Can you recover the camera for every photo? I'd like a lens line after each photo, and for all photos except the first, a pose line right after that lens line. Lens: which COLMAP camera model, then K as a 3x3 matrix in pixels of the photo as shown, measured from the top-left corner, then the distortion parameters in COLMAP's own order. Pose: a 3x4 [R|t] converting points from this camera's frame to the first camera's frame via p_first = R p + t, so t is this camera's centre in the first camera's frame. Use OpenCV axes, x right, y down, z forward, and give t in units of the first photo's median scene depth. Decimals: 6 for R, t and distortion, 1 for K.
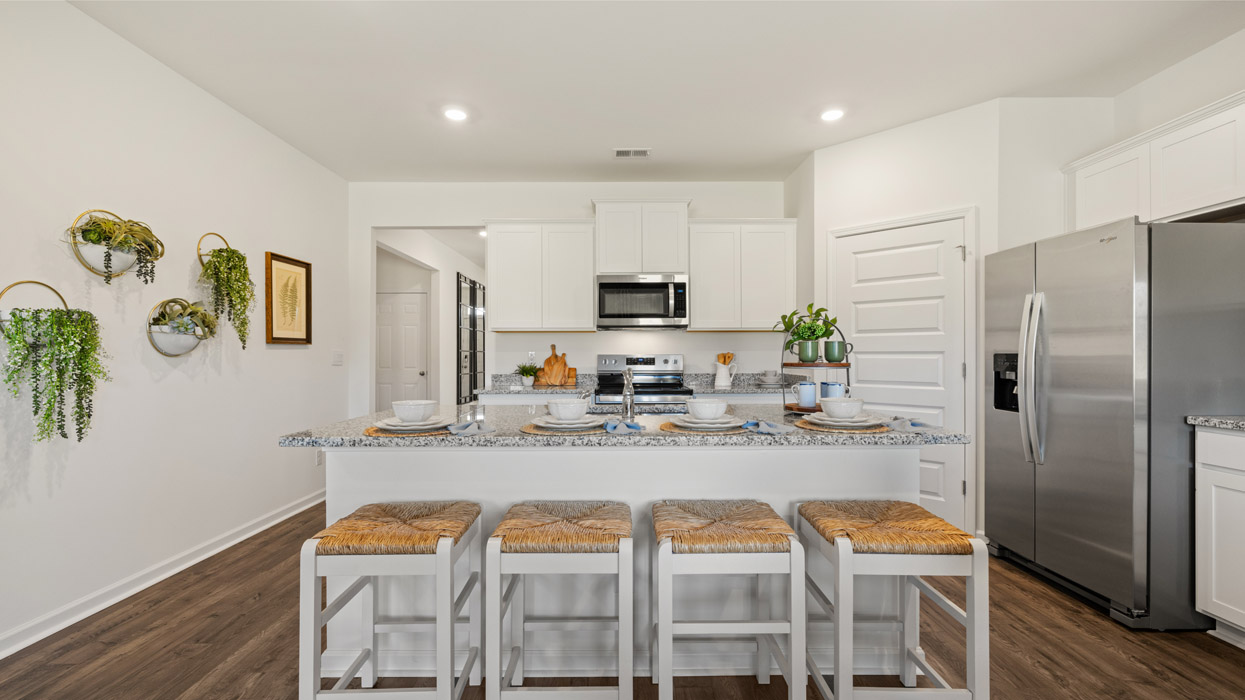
lens RADIAL K [[519.9, 0, 625.8], [0, 519.9, 354.6], [0, 0, 1]] dist [-0.003403, -0.000731]
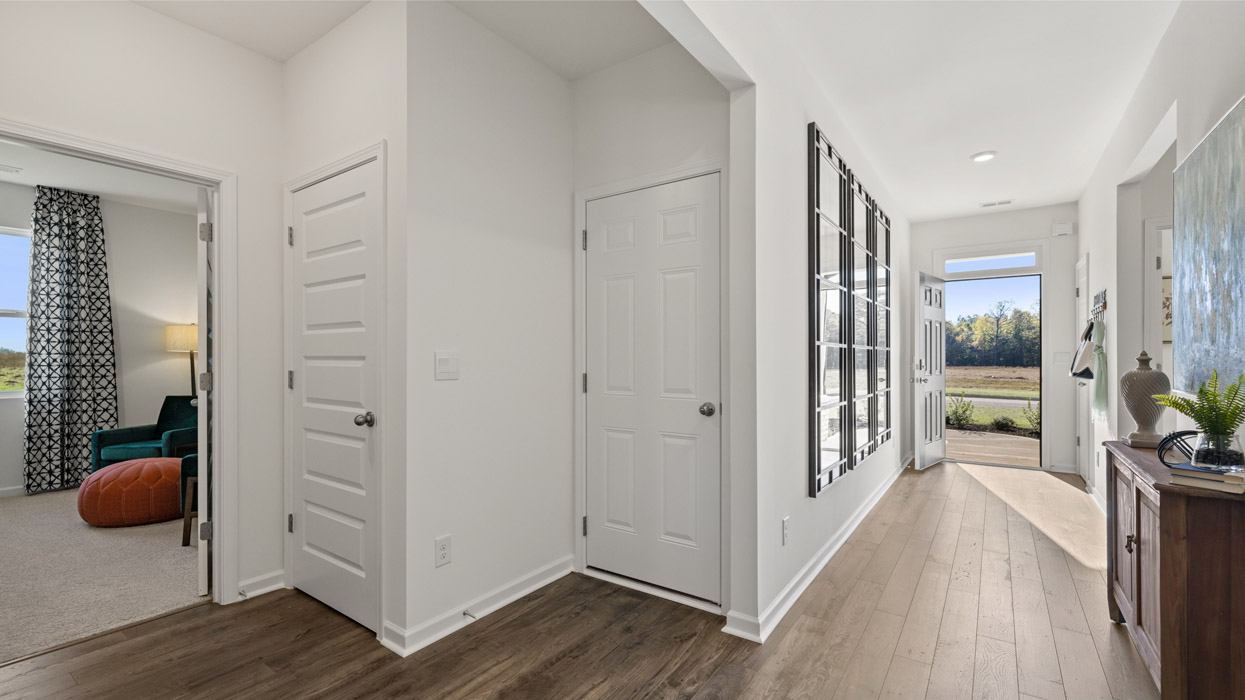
lens RADIAL K [[519.9, 0, 615.6], [0, 519.9, 354.7], [0, 0, 1]] dist [-0.003403, -0.000731]
pose [[0.805022, 0.001247, -0.593243, -0.396572], [0.000274, 0.999997, 0.002474, 0.000067], [0.593244, -0.002154, 0.805019, 1.147257]]
